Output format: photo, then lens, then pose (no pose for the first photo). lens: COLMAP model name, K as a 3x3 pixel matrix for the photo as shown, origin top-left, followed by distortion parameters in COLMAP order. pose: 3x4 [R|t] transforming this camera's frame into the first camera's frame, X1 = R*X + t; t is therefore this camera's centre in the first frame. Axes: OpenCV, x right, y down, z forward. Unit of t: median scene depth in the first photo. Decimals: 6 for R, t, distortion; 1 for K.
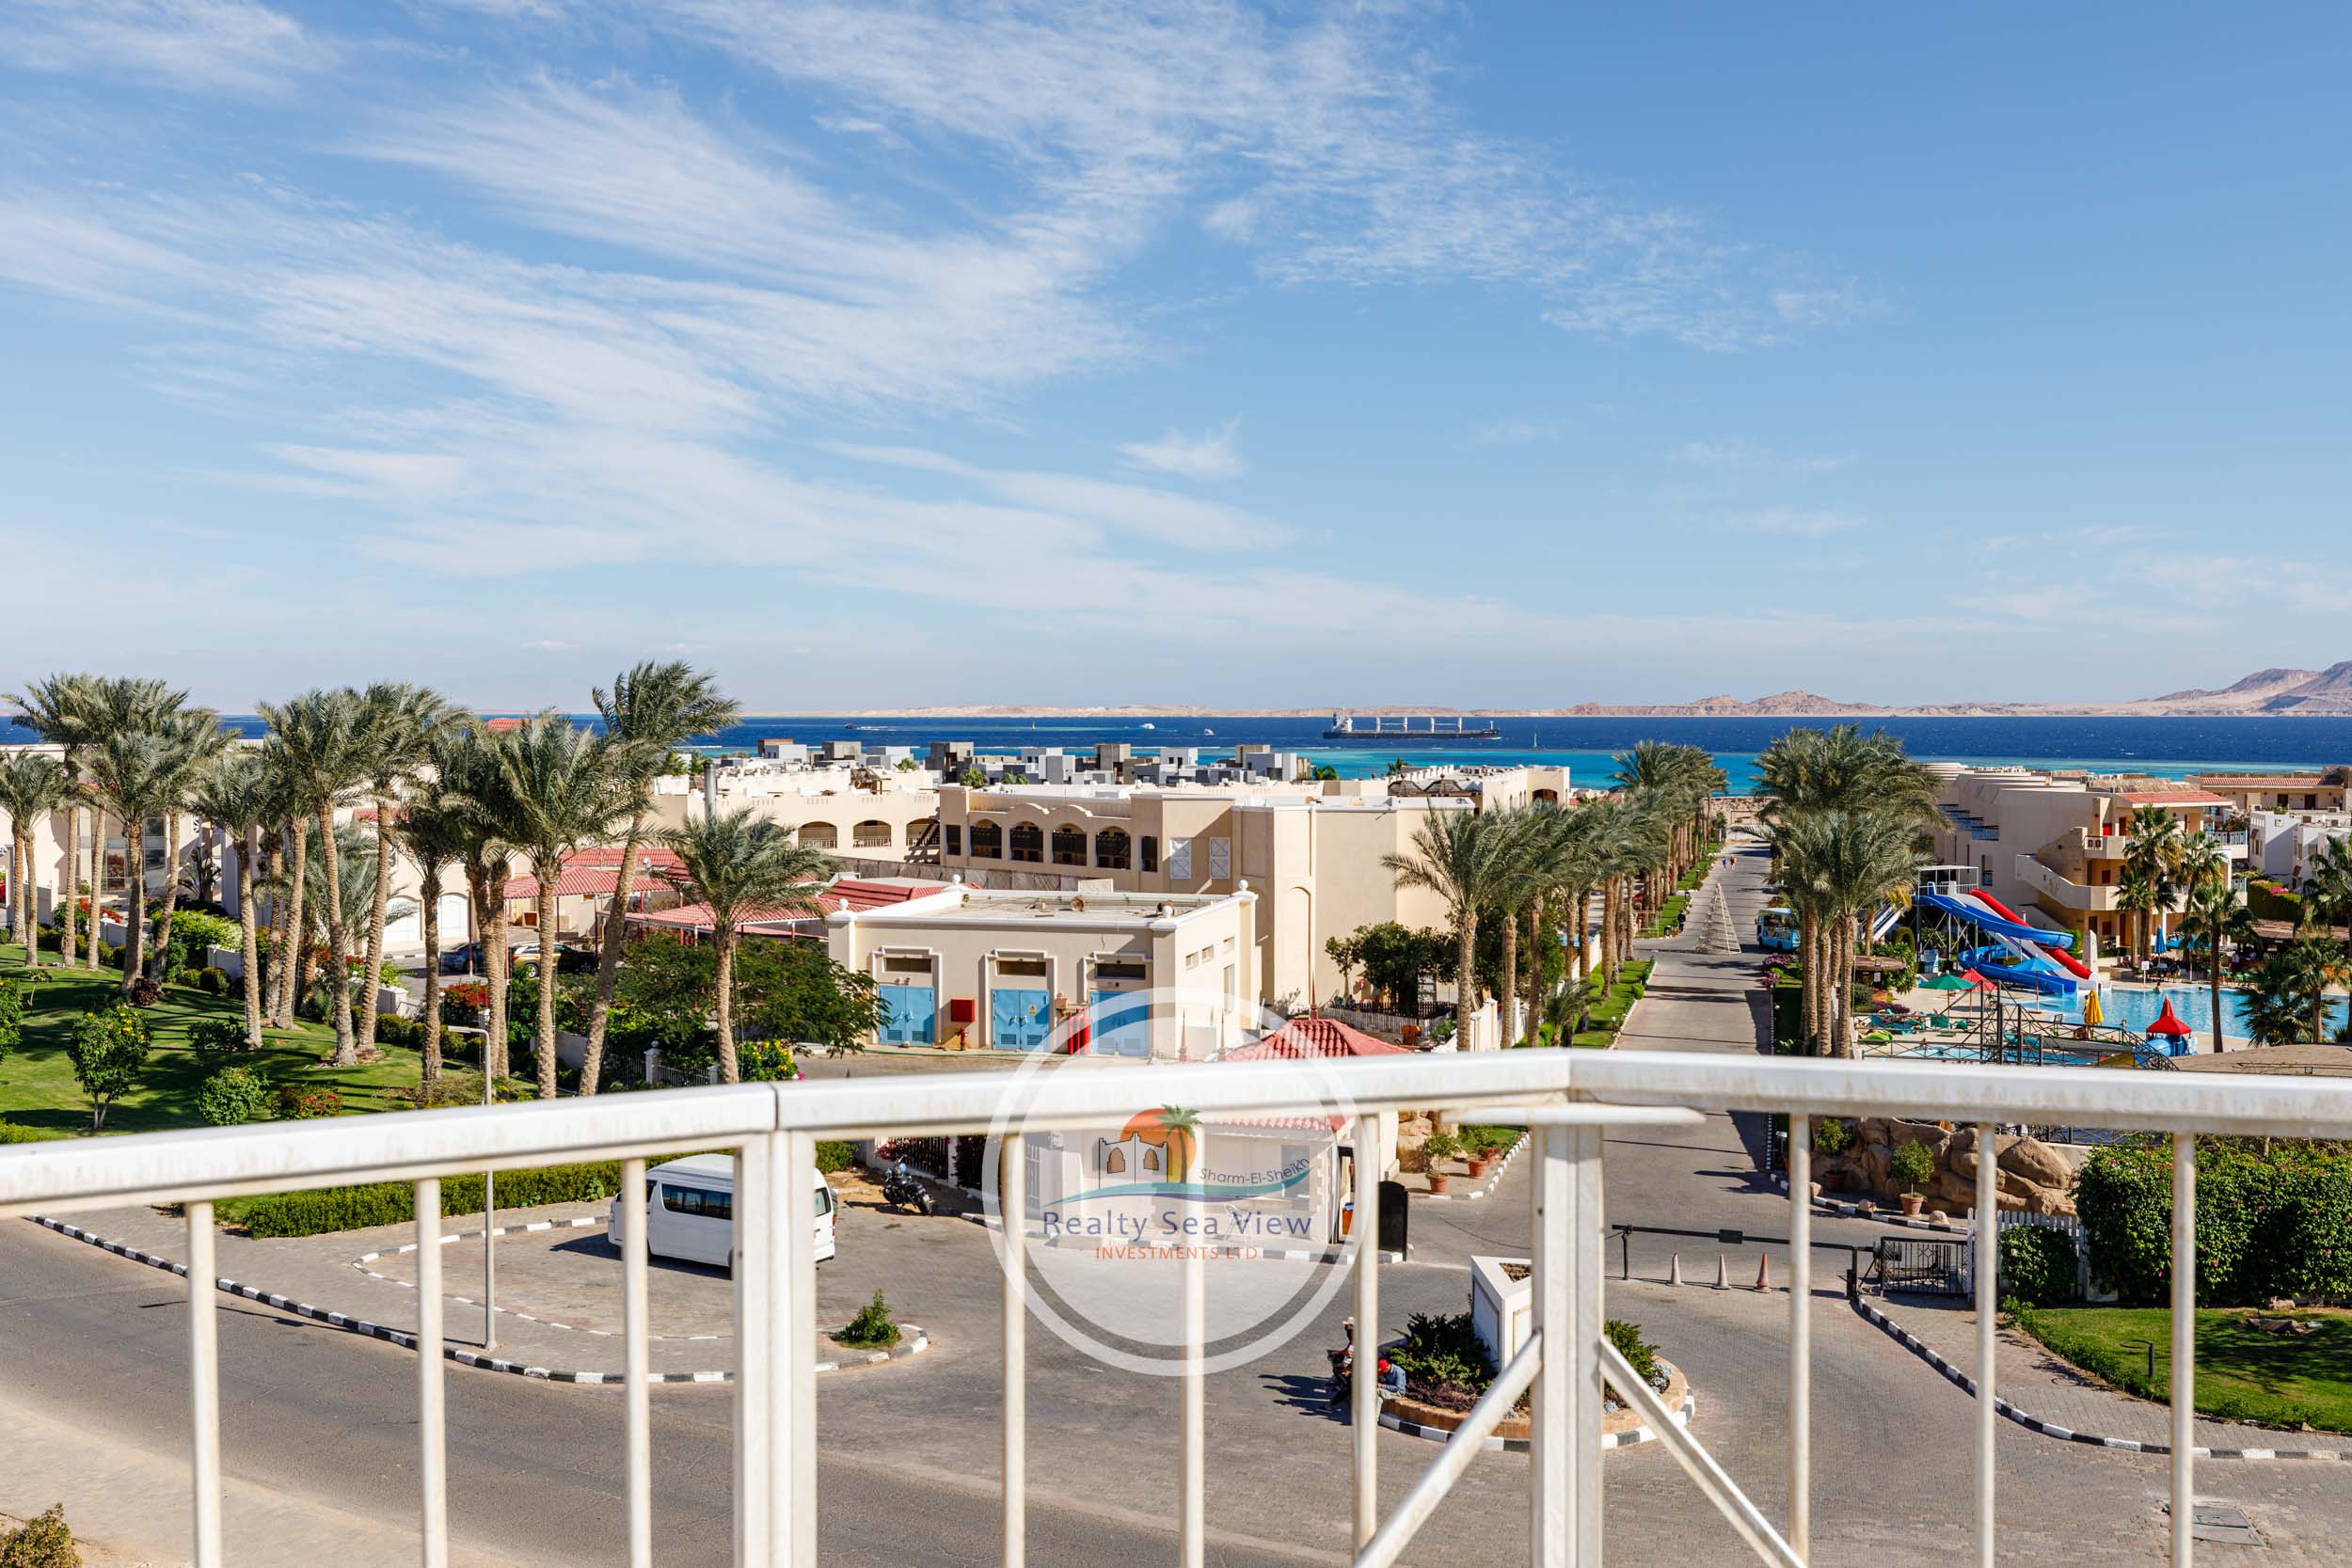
lens RADIAL K [[2314.4, 0, 1171.8], [0, 2314.4, 835.4], [0, 0, 1]] dist [-0.007086, 0.000000]
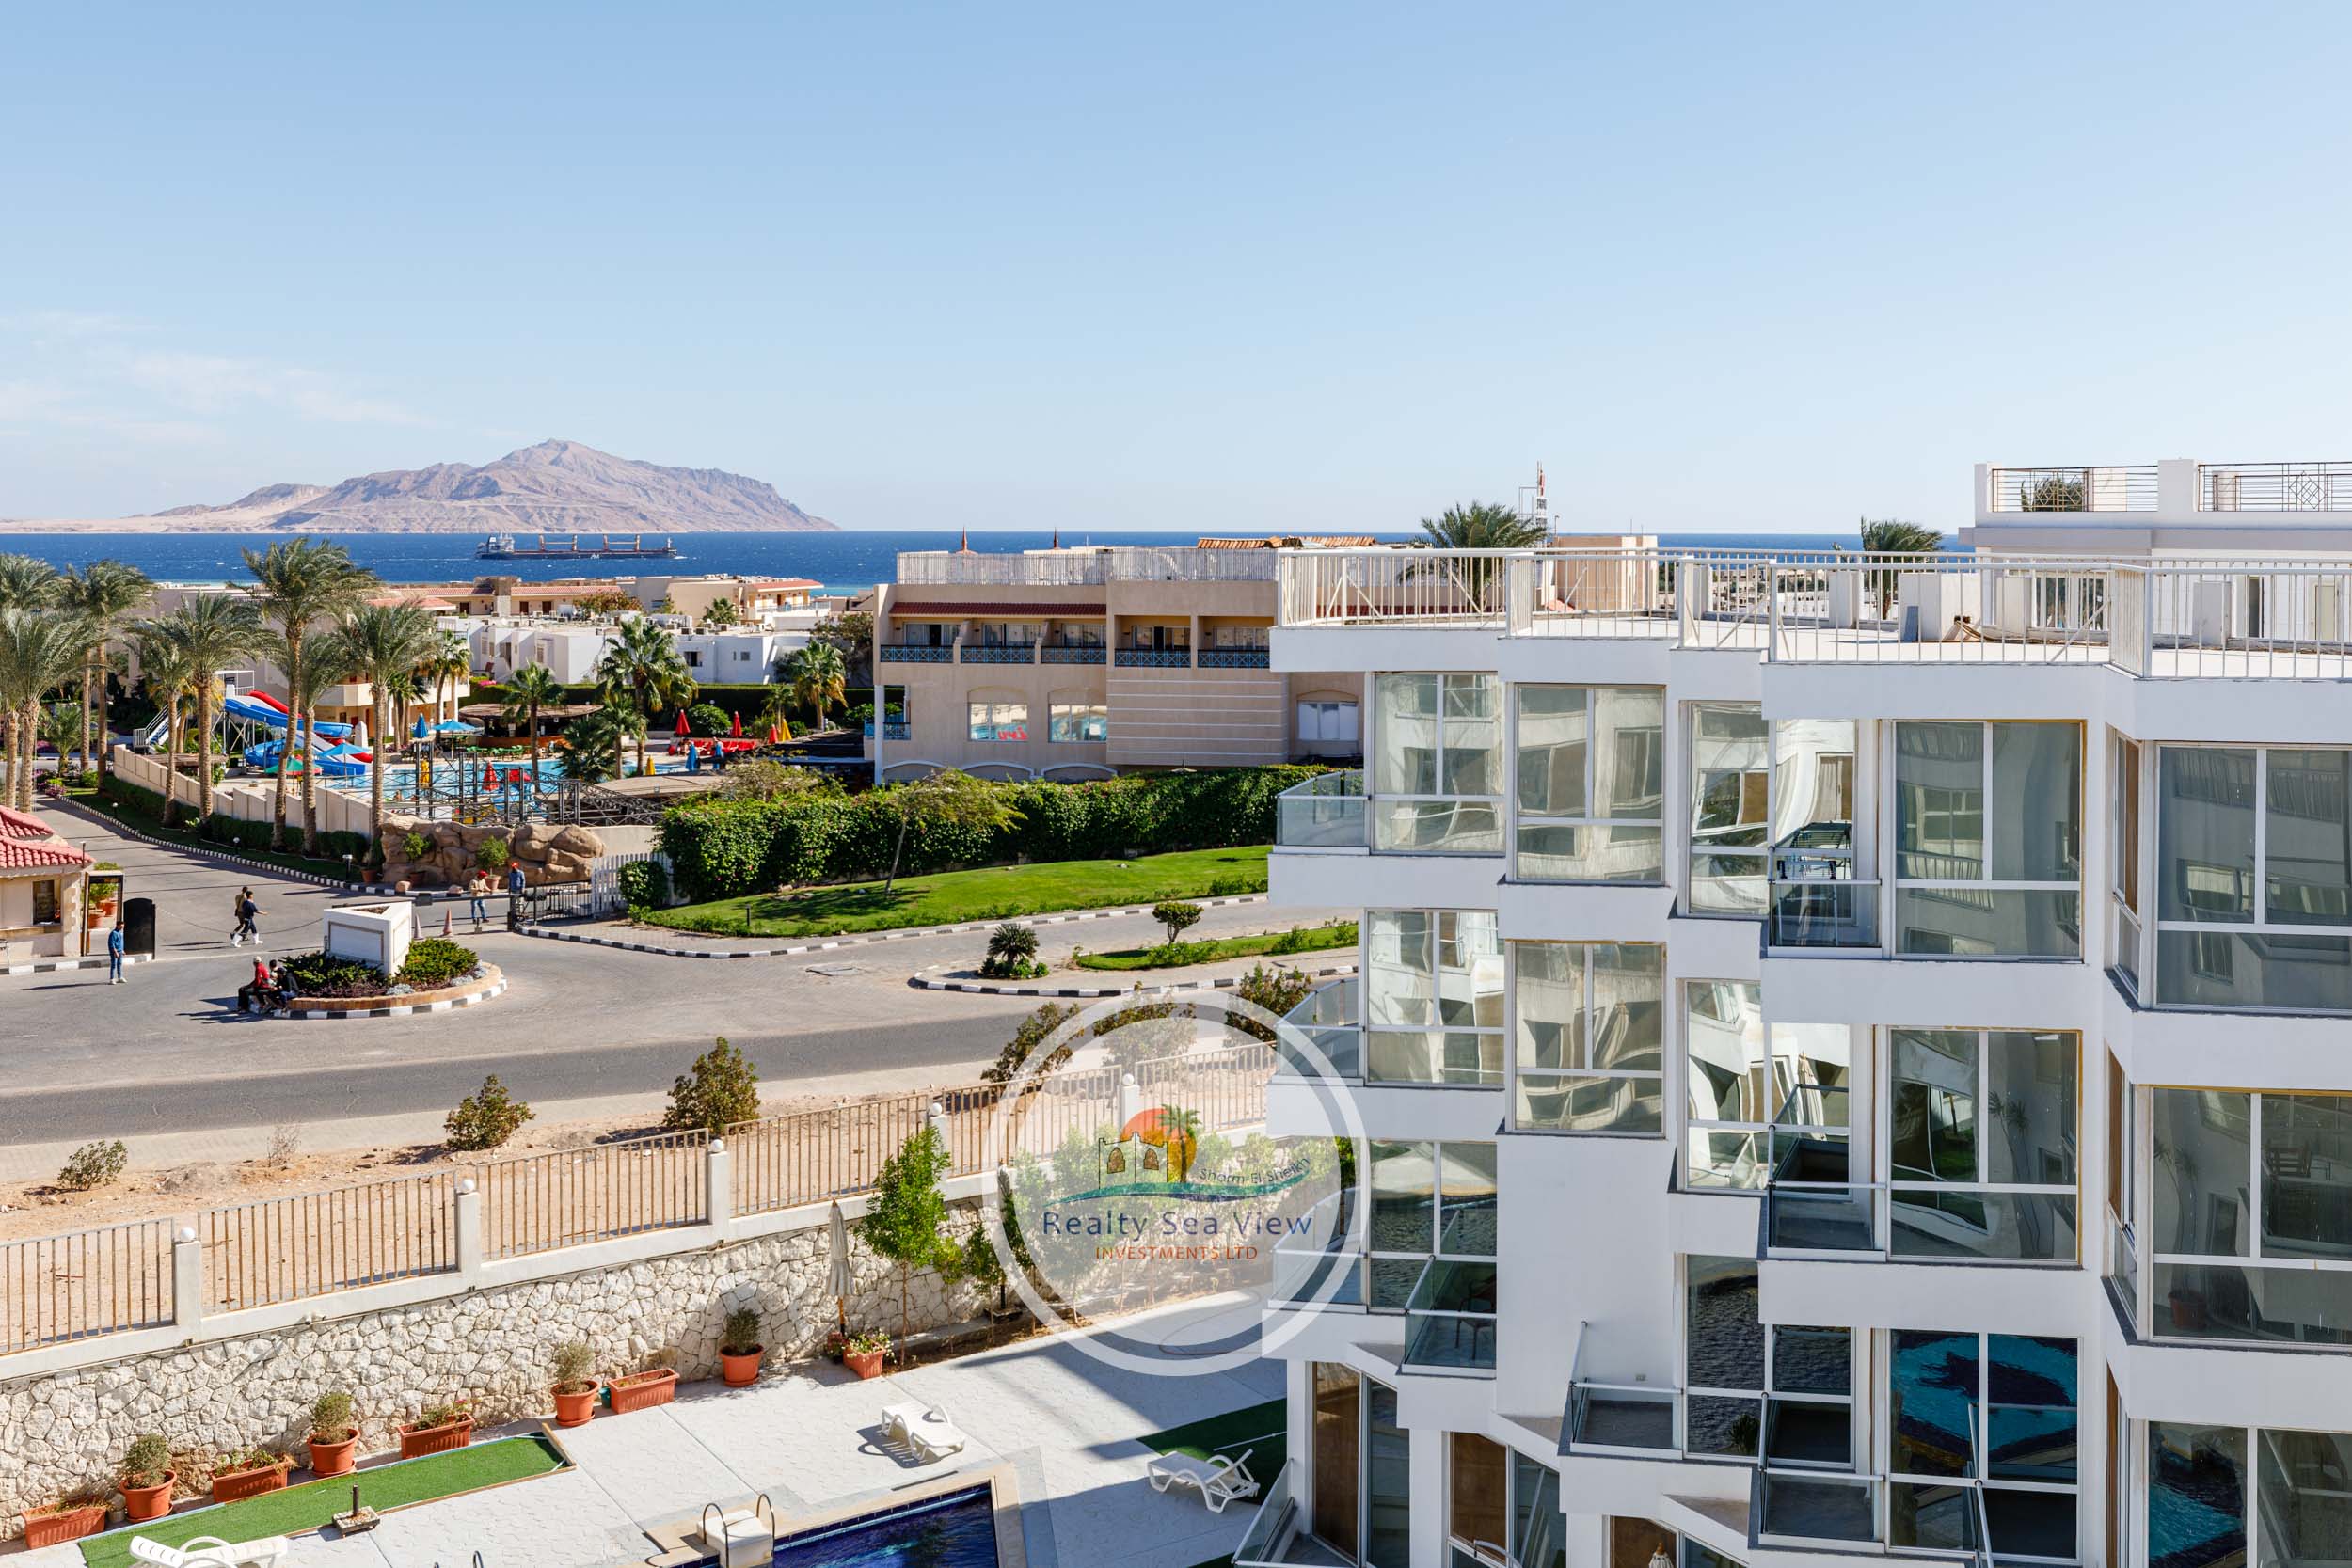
lens RADIAL K [[2410.2, 0, 1457.8], [0, 2410.2, 538.0], [0, 0, 1]] dist [0.009471, 0.000000]
pose [[0.622153, -0.002176, 0.782893, -0.295493], [0.040906, 0.998721, -0.029731, 0.013446], [-0.781826, 0.050522, 0.621446, -0.235354]]
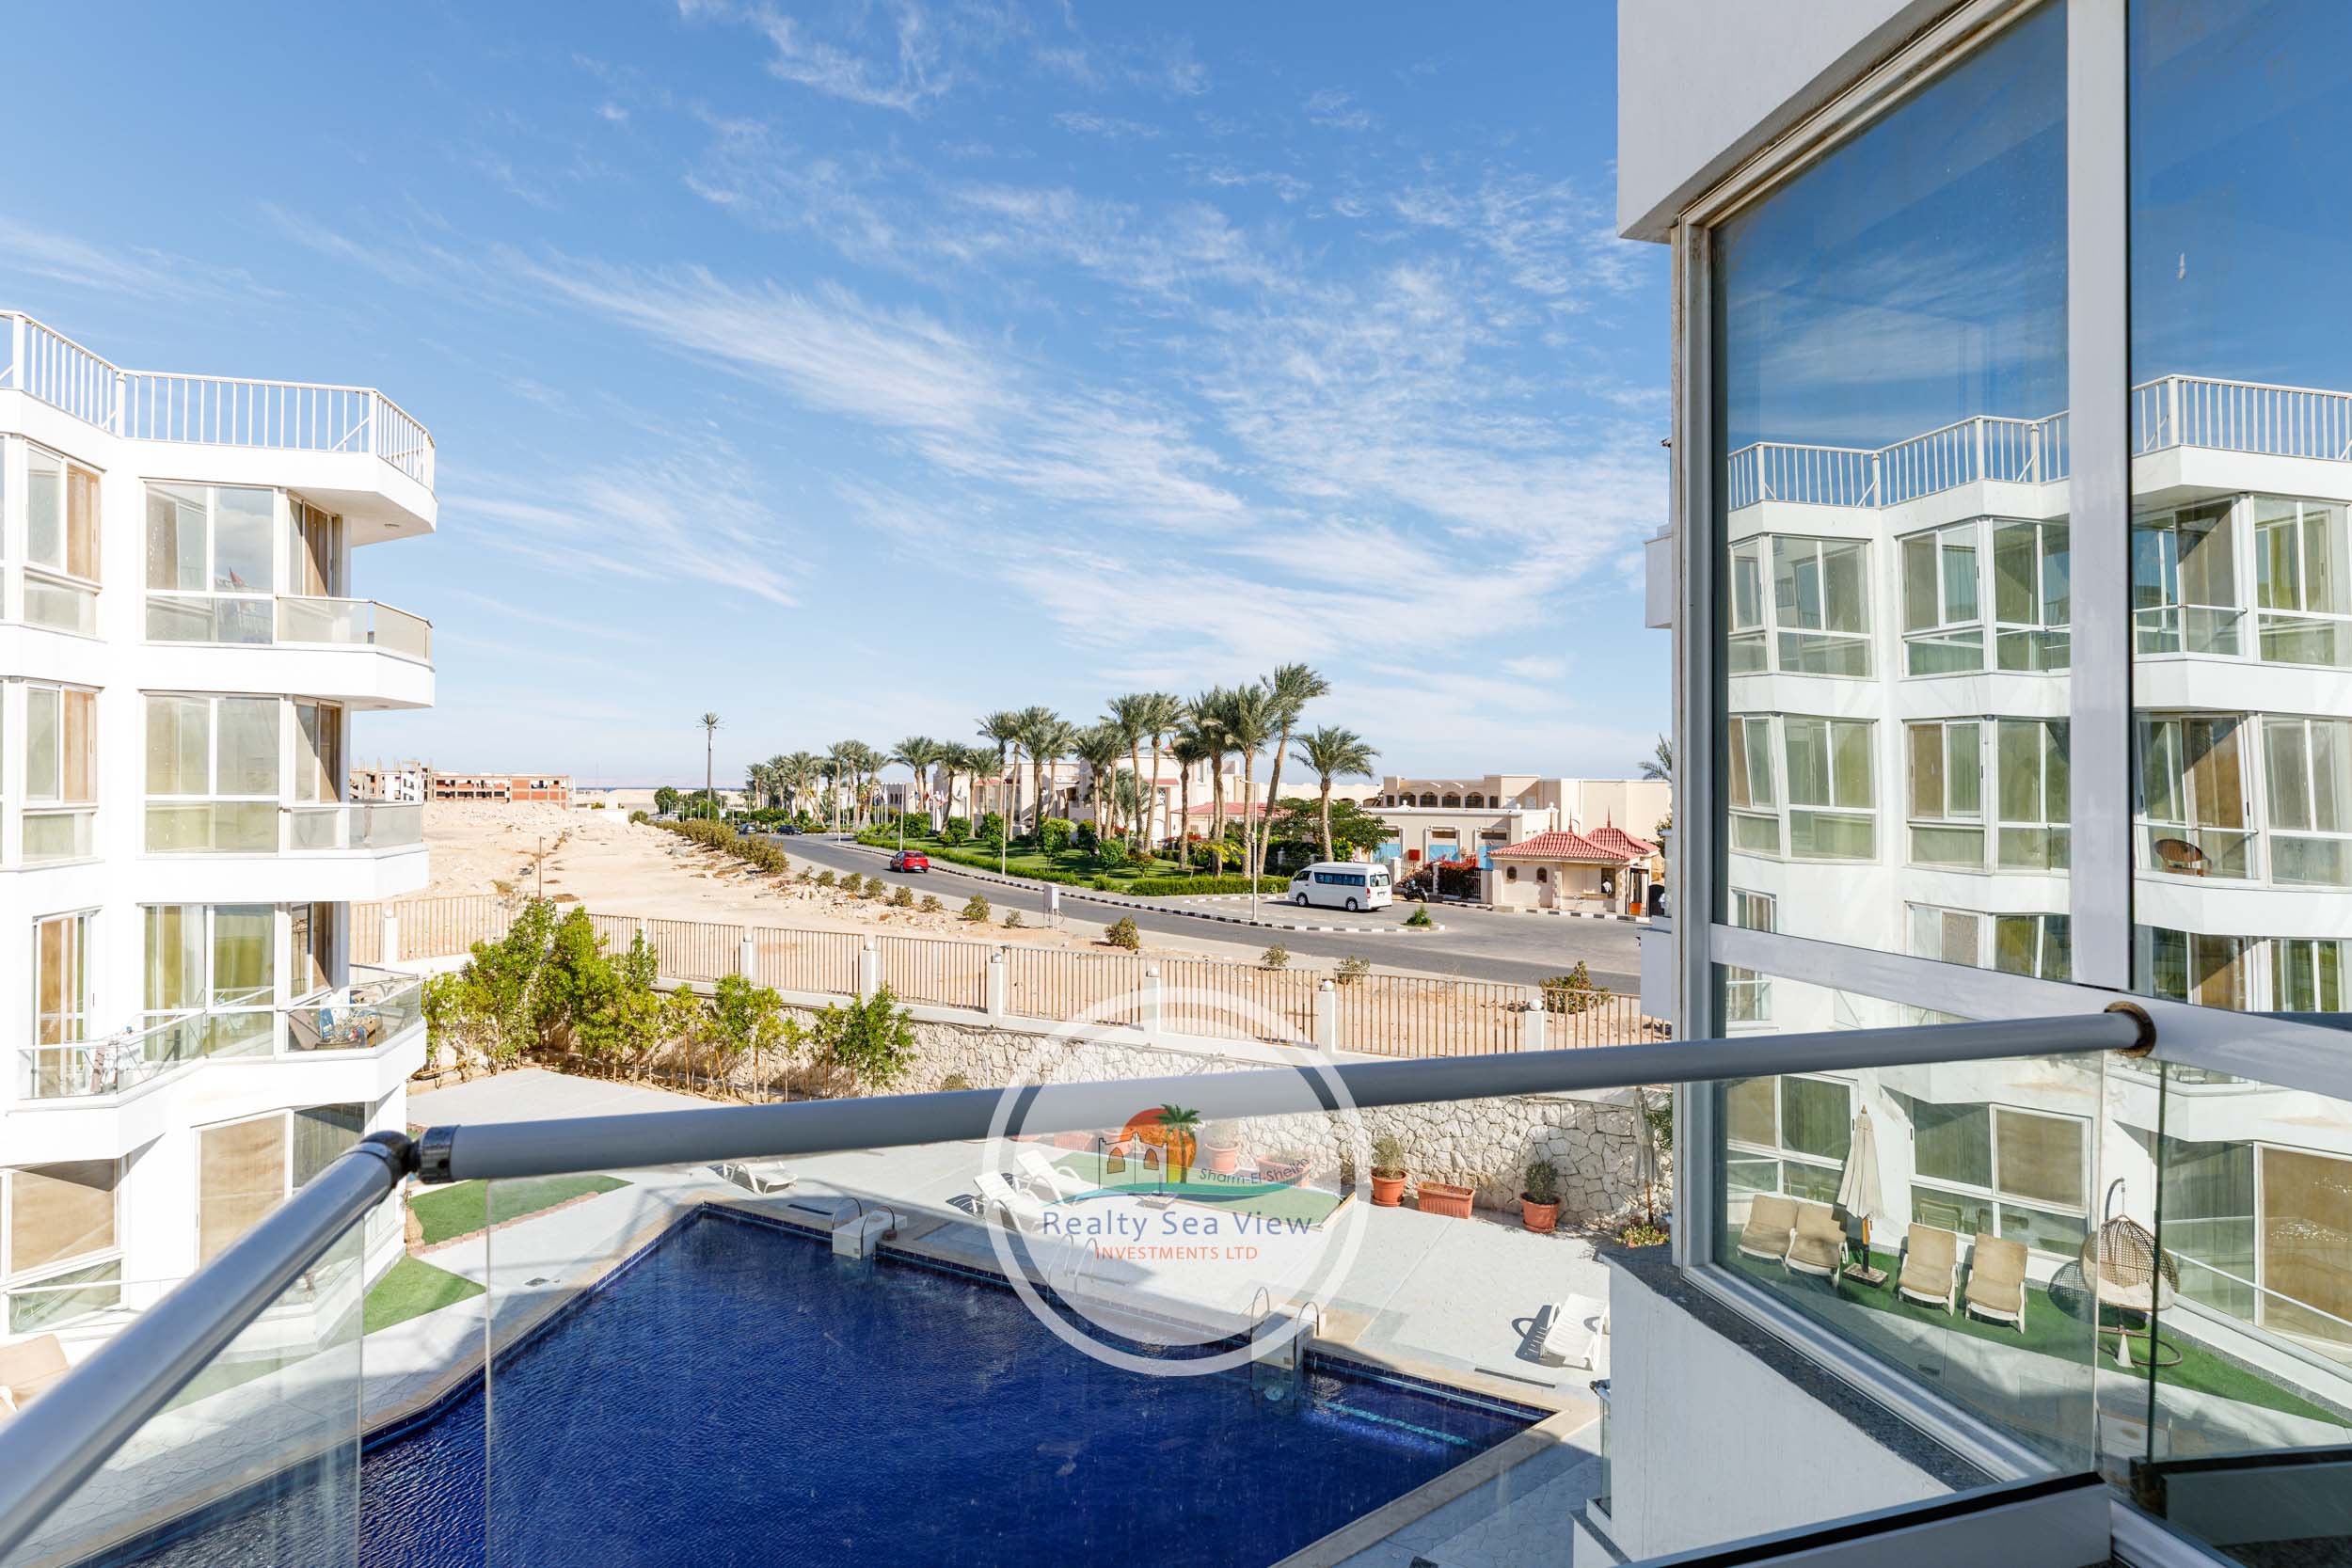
lens RADIAL K [[1186.4, 0, 1166.3], [0, 1186.4, 781.8], [0, 0, 1]] dist [0.013493, 0.002815]
pose [[0.968659, 0.009454, -0.248215, -0.042872], [-0.024112, 0.998135, -0.056079, 0.077297], [0.247222, 0.060307, 0.967080, -0.098291]]
